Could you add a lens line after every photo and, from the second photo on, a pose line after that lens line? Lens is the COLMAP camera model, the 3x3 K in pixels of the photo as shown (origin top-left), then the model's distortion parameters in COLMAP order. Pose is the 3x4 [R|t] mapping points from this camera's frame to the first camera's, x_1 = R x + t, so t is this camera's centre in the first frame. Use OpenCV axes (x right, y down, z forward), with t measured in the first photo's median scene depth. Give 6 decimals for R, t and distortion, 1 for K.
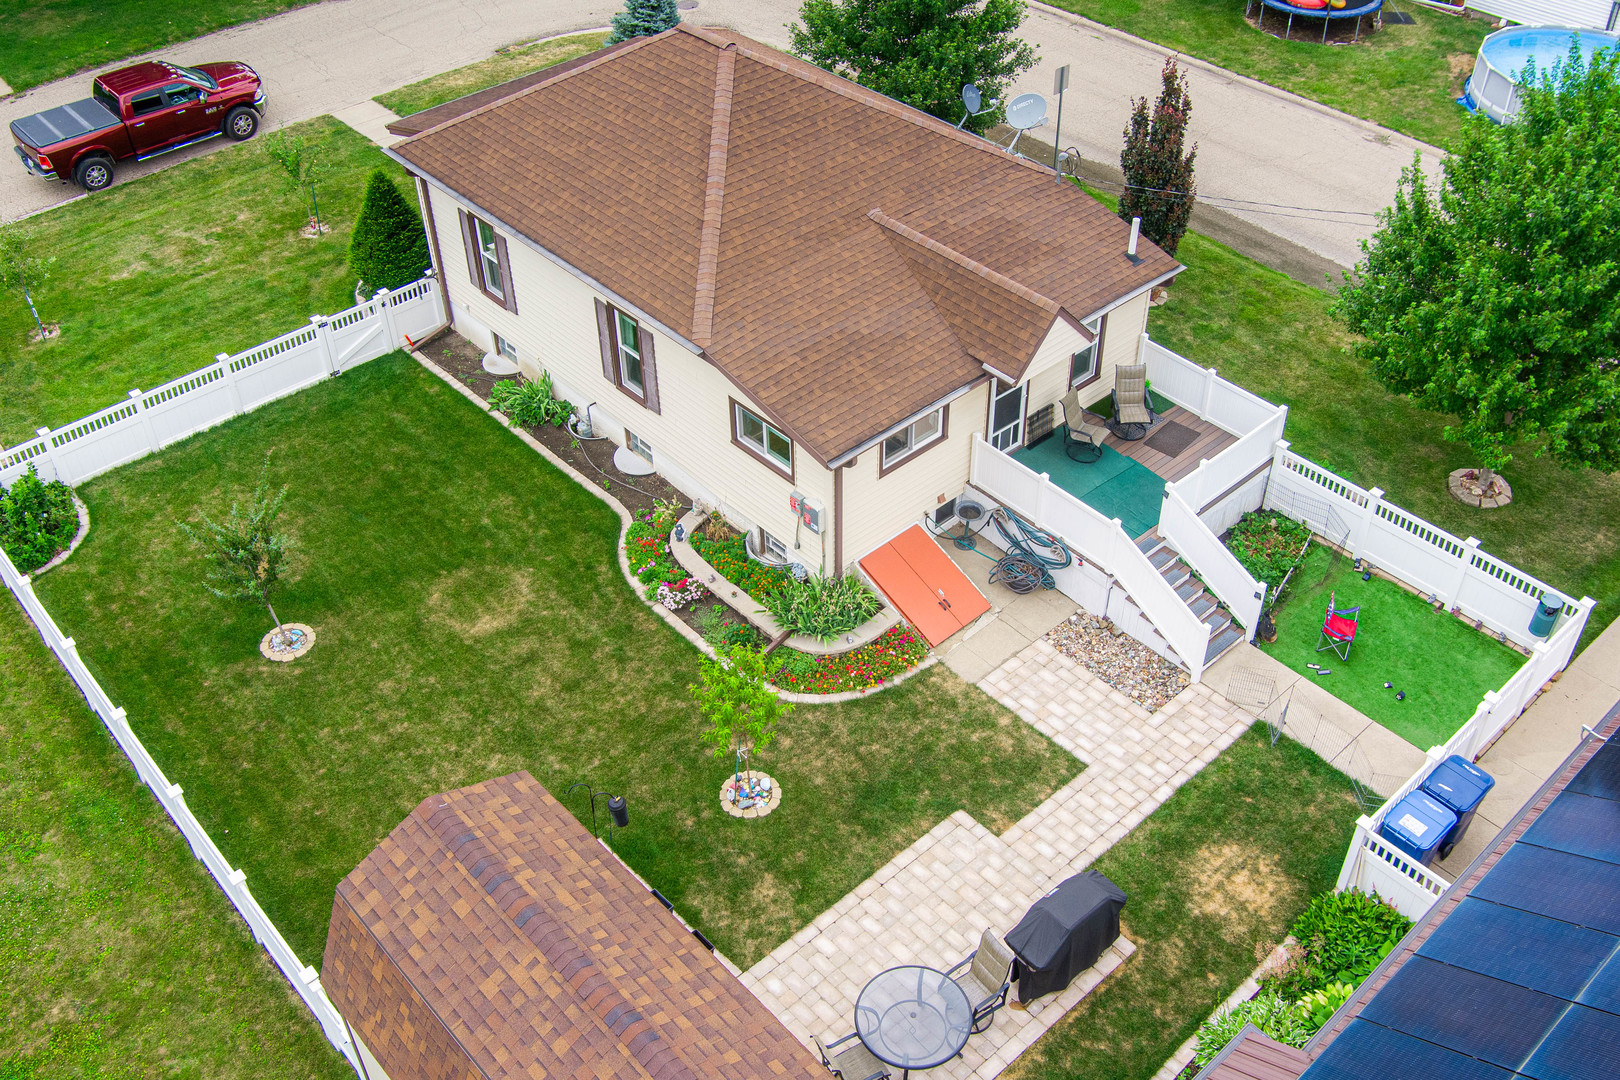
lens RADIAL K [[1501.8, 0, 810.0], [0, 1501.8, 540.0], [0, 0, 1]] dist [-0.053011, -0.032346]
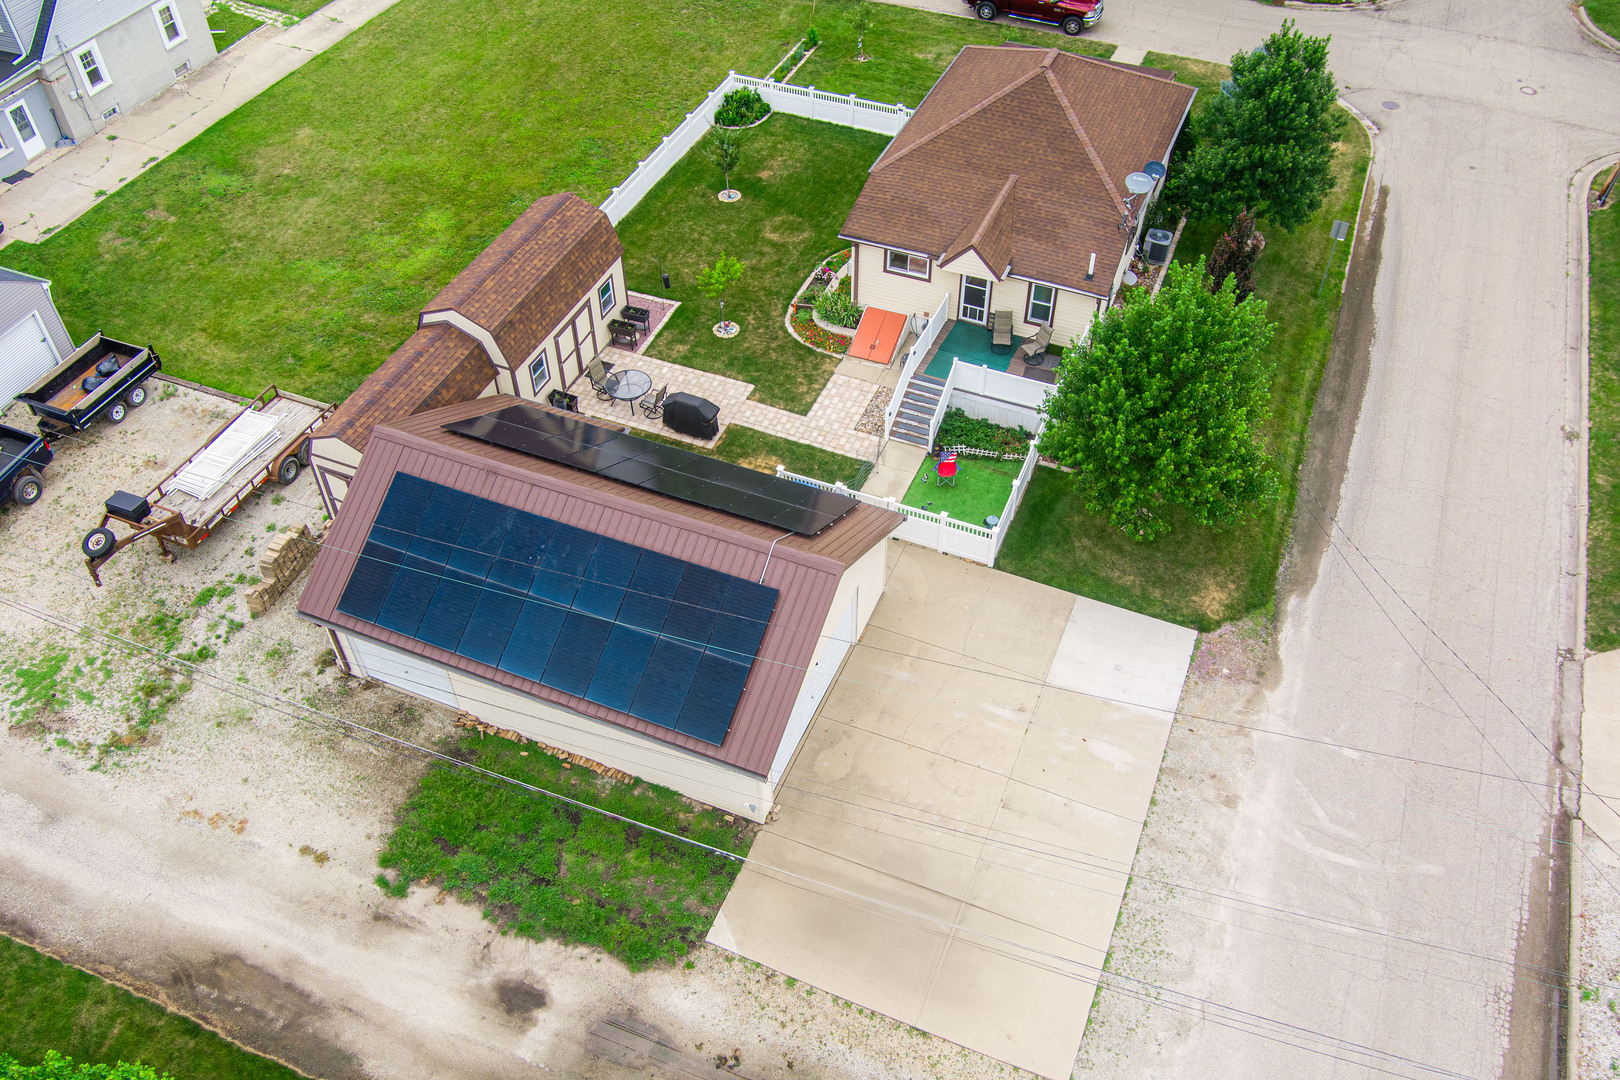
lens RADIAL K [[1304.1, 0, 812.2], [0, 1304.1, 557.6], [0, 0, 1]] dist [-0.061447, -0.006239]
pose [[0.427299, 0.666124, -0.611306, 1.193735], [-0.587467, 0.718516, 0.372312, -0.322647], [0.687239, 0.200033, 0.698347, -0.176598]]
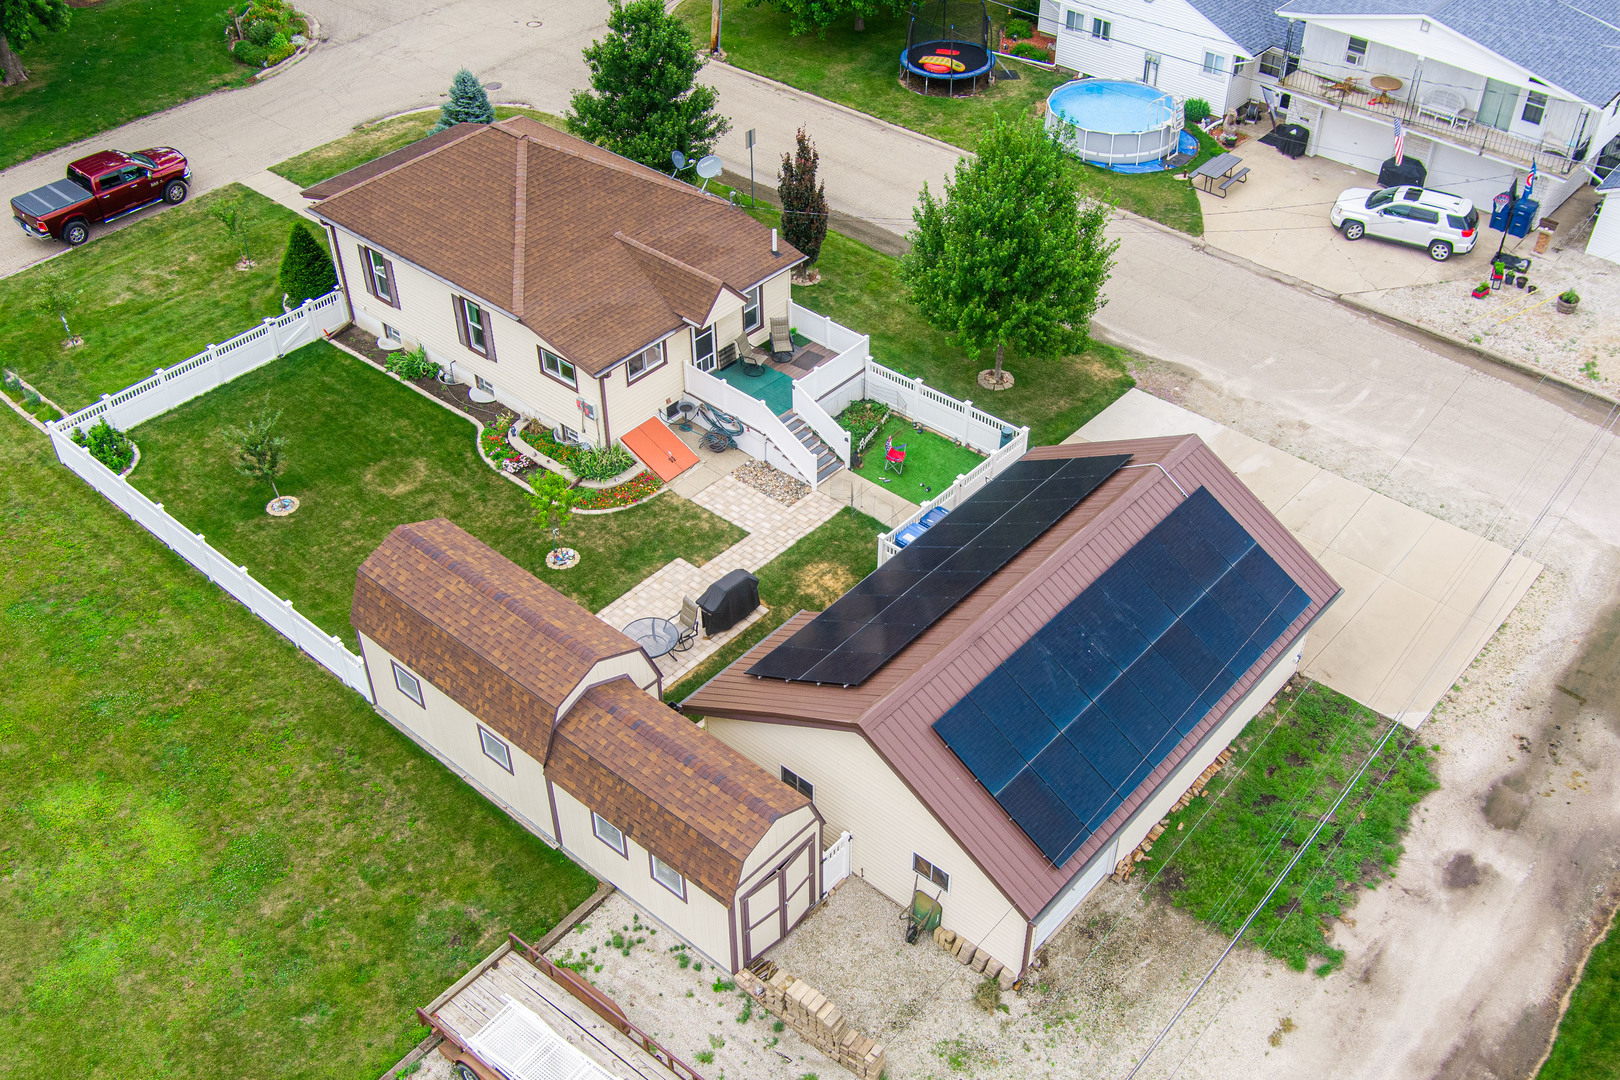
lens RADIAL K [[1557.4, 0, 826.7], [0, 1557.4, 599.3], [0, 0, 1]] dist [-0.051031, -0.033272]
pose [[0.991637, -0.071397, 0.107506, 0.058340], [0.069572, 0.997364, 0.020632, 0.166602], [-0.108696, -0.012980, 0.993990, -0.742406]]
